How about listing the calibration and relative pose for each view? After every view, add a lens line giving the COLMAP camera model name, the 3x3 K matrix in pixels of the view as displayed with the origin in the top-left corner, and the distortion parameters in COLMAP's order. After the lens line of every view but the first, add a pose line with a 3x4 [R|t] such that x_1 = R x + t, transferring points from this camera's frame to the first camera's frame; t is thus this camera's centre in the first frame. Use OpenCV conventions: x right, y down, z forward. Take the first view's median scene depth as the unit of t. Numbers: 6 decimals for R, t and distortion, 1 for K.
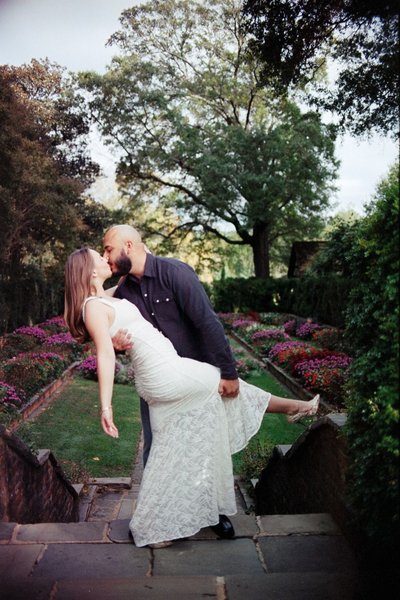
lens RADIAL K [[812.5, 0, 209.3], [0, 812.5, 300.5], [0, 0, 1]] dist [0.004487, 0.099849]
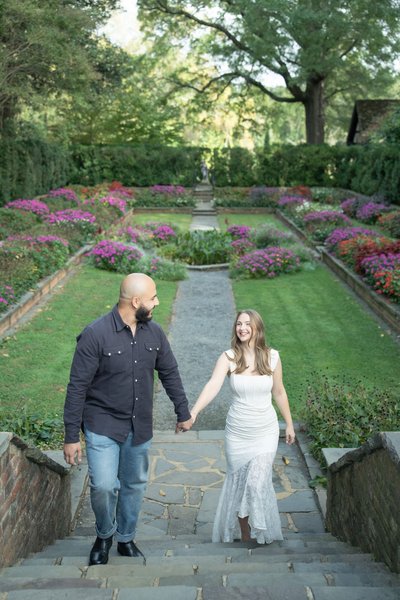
lens RADIAL K [[812.5, 0, 209.3], [0, 812.5, 300.5], [0, 0, 1]] dist [0.004487, 0.099849]
pose [[0.999200, 0.024327, -0.031737, -0.012092], [-0.018676, 0.985688, 0.167540, -0.008291], [0.035359, -0.166814, 0.985354, 0.161813]]
